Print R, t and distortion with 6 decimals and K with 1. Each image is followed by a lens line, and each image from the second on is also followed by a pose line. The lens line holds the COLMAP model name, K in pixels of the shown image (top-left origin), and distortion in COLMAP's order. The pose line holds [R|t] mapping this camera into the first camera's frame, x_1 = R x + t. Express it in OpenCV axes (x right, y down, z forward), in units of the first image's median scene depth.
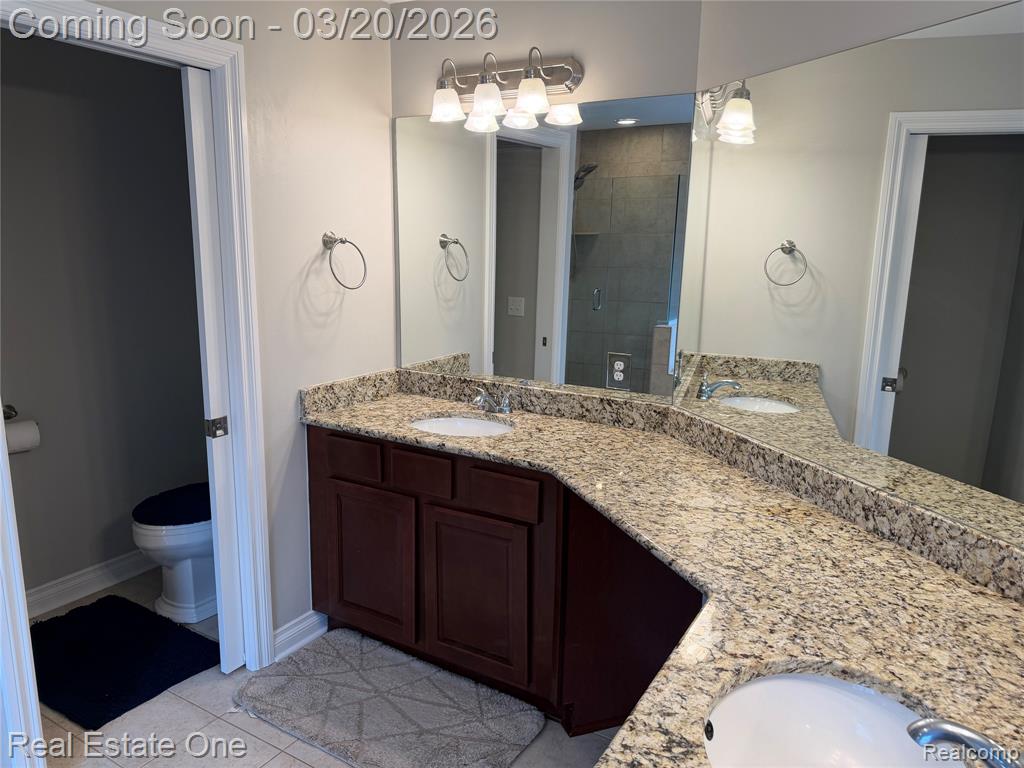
lens RADIAL K [[716.3, 0, 516.0], [0, 716.3, 387.1], [0, 0, 1]] dist [0.090750, -0.130561]
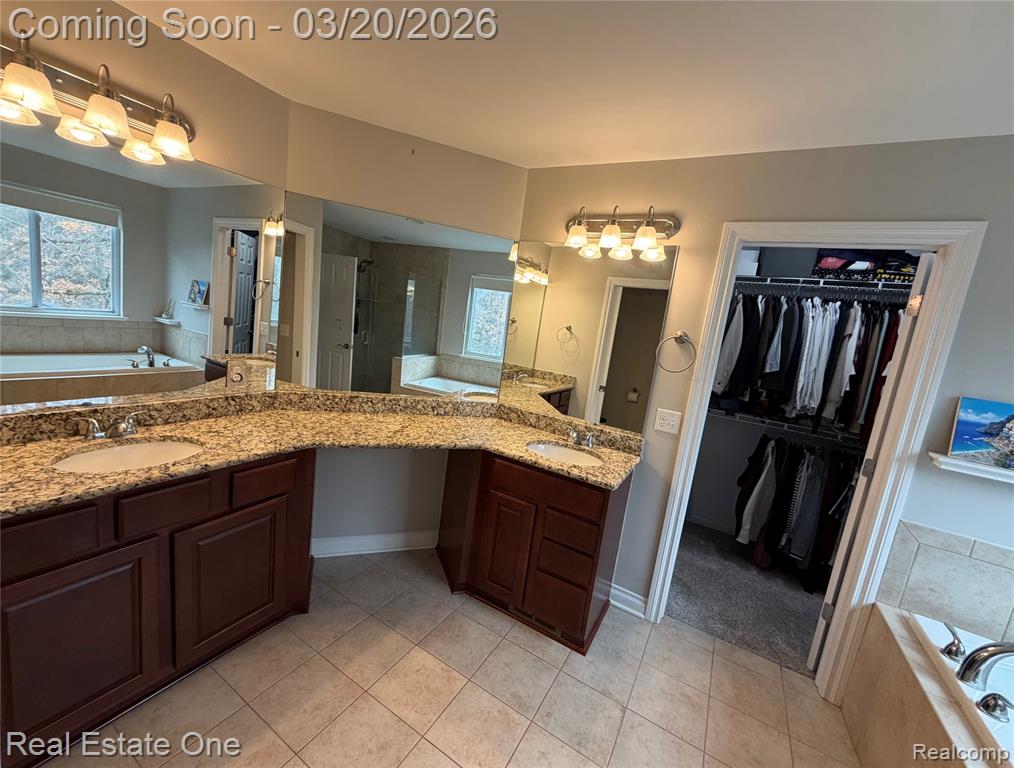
lens RADIAL K [[405.7, 0, 502.6], [0, 405.7, 378.9], [0, 0, 1]] dist [-0.000927, -0.000137]
pose [[0.000691, -0.172020, 0.985093, -0.660332], [0.076445, 0.982220, 0.171465, -0.114668], [-0.997074, 0.075187, 0.013828, 0.527036]]
